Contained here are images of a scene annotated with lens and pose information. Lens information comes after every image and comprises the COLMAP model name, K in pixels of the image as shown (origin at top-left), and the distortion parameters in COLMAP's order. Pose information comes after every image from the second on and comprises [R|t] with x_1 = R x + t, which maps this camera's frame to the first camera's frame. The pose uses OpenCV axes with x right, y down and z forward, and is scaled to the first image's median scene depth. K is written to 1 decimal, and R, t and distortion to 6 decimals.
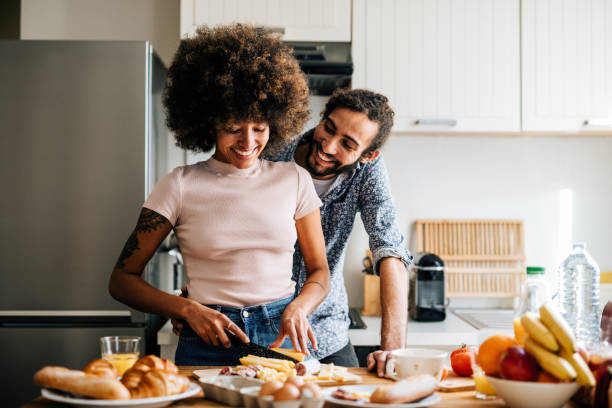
lens RADIAL K [[952.3, 0, 306.0], [0, 952.3, 204.0], [0, 0, 1]] dist [0.018591, 0.003764]
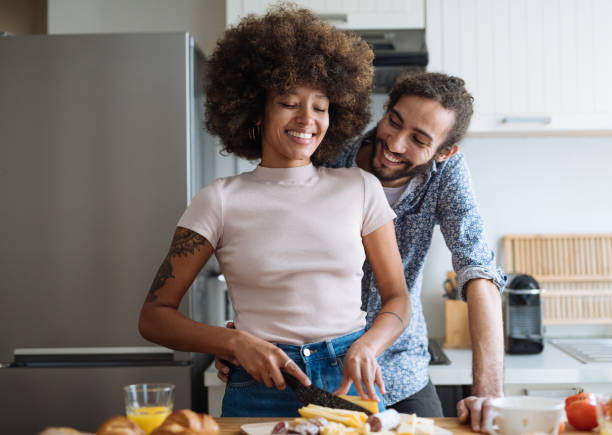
lens RADIAL K [[972.6, 0, 325.0], [0, 972.6, 217.5], [0, 0, 1]] dist [0.004106, 0.097310]
pose [[0.998637, -0.018975, -0.048622, -0.003170], [0.018588, 0.999792, -0.008404, 0.005805], [0.048771, 0.007489, 0.998782, 0.130804]]
